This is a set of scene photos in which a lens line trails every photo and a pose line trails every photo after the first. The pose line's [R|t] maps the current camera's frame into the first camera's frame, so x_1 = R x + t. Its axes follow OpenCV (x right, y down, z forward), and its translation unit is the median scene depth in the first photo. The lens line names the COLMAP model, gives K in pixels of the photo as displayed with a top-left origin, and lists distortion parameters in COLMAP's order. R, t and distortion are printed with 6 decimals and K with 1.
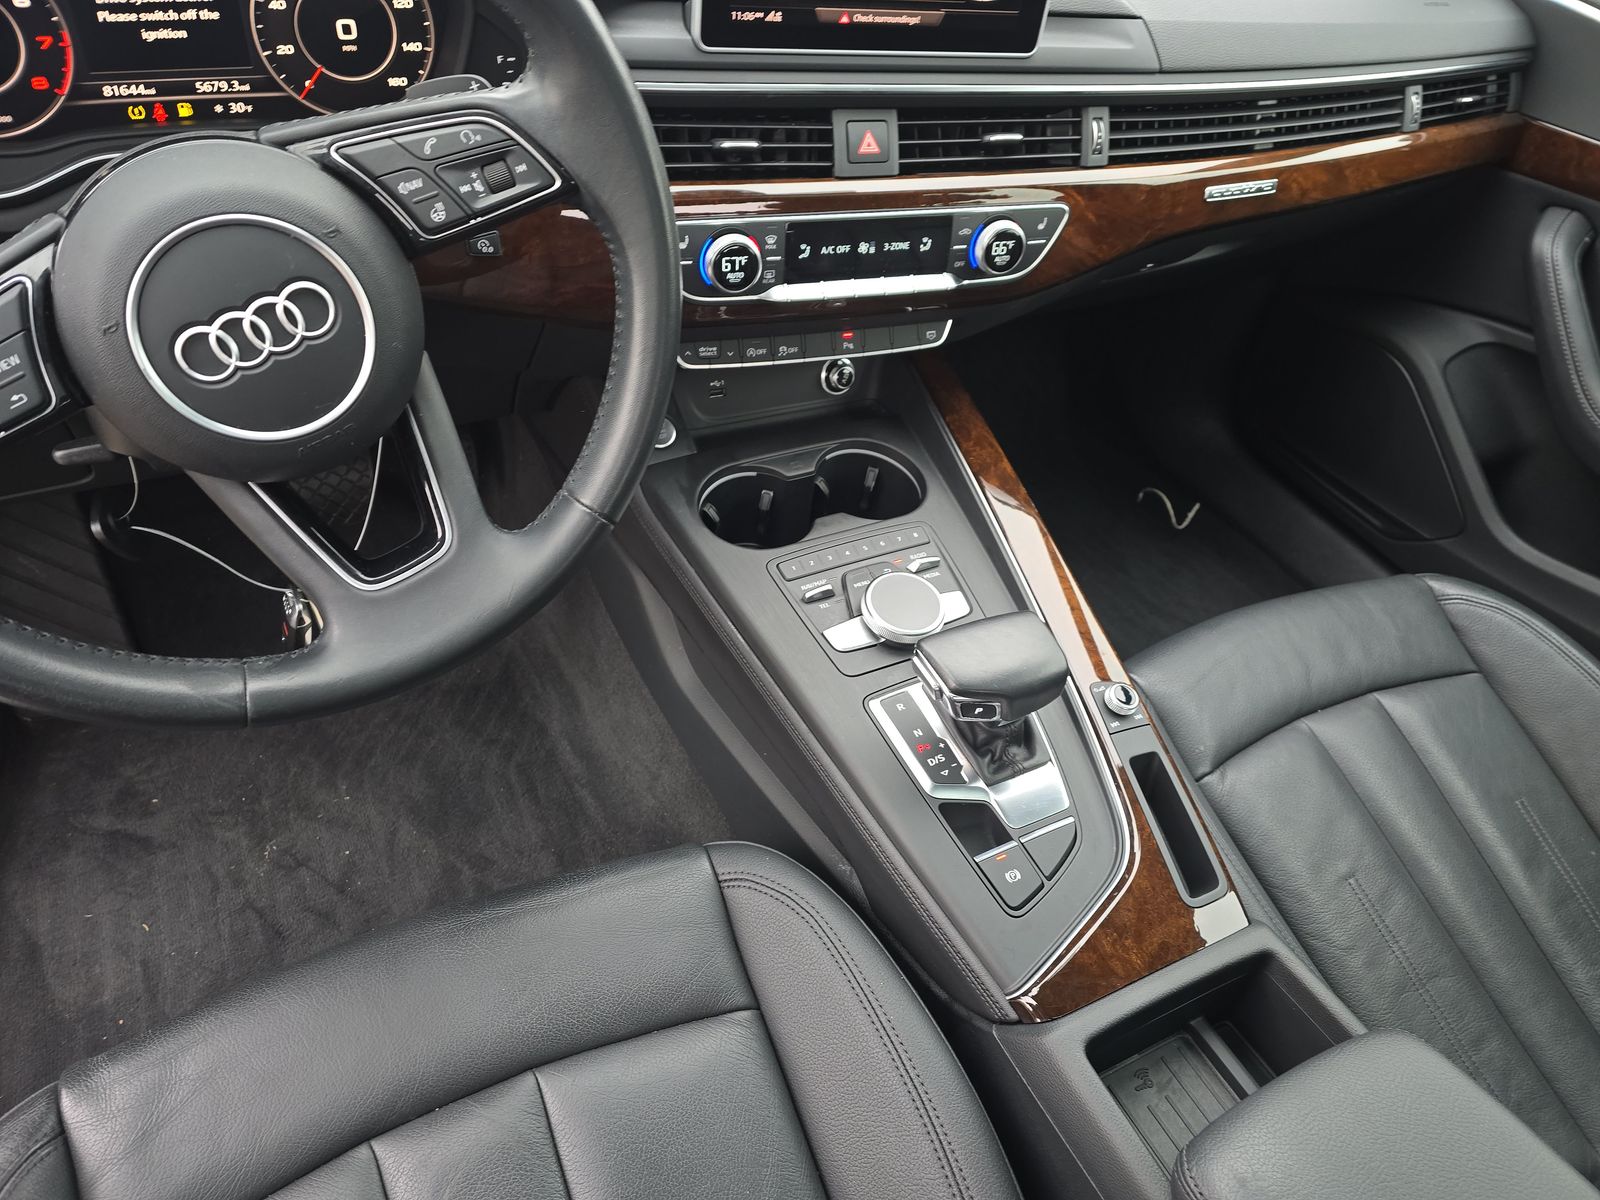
lens RADIAL K [[1018.1, 0, 725.0], [0, 1018.1, 647.2], [0, 0, 1]] dist [0.048149, -0.045851]
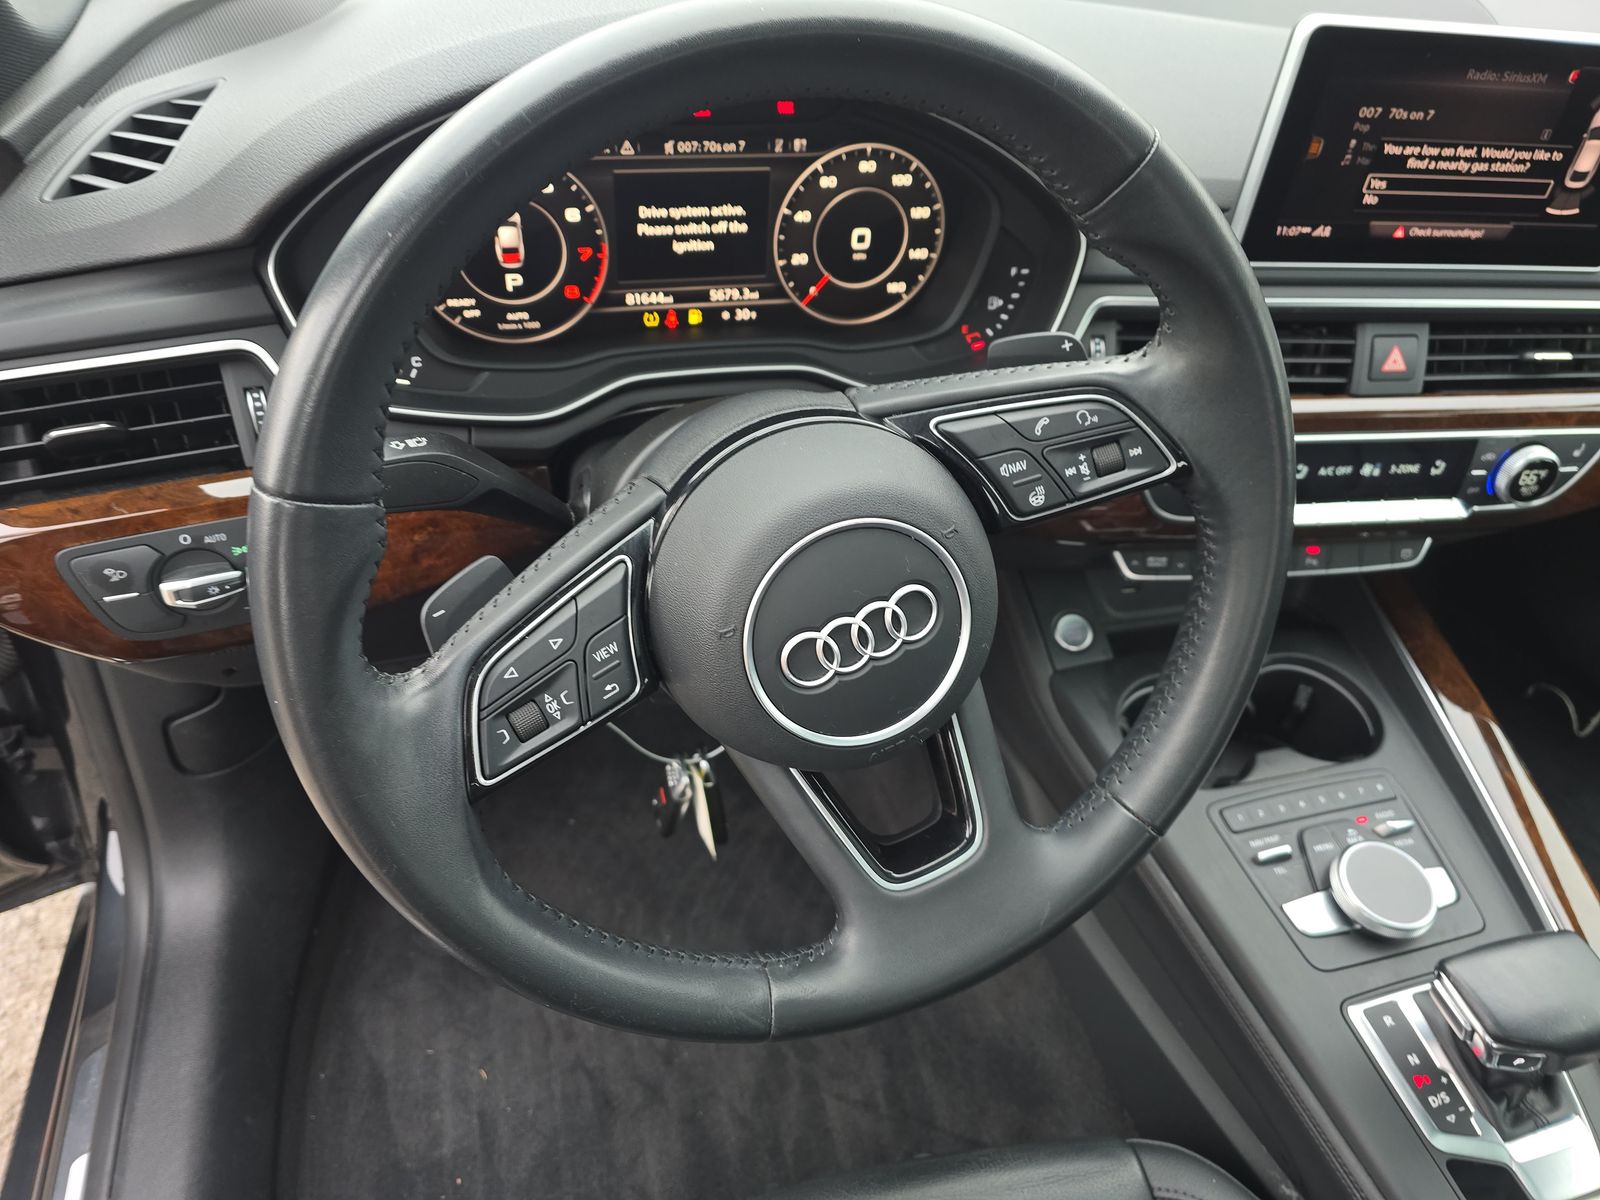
lens RADIAL K [[1055.1, 0, 811.9], [0, 1055.1, 706.6], [0, 0, 1]] dist [0.045489, -0.049821]
pose [[0.978575, 0.109068, -0.174627, -0.182835], [-0.118724, 0.991870, -0.045804, -0.110232], [0.168212, 0.065555, 0.983569, 0.043491]]
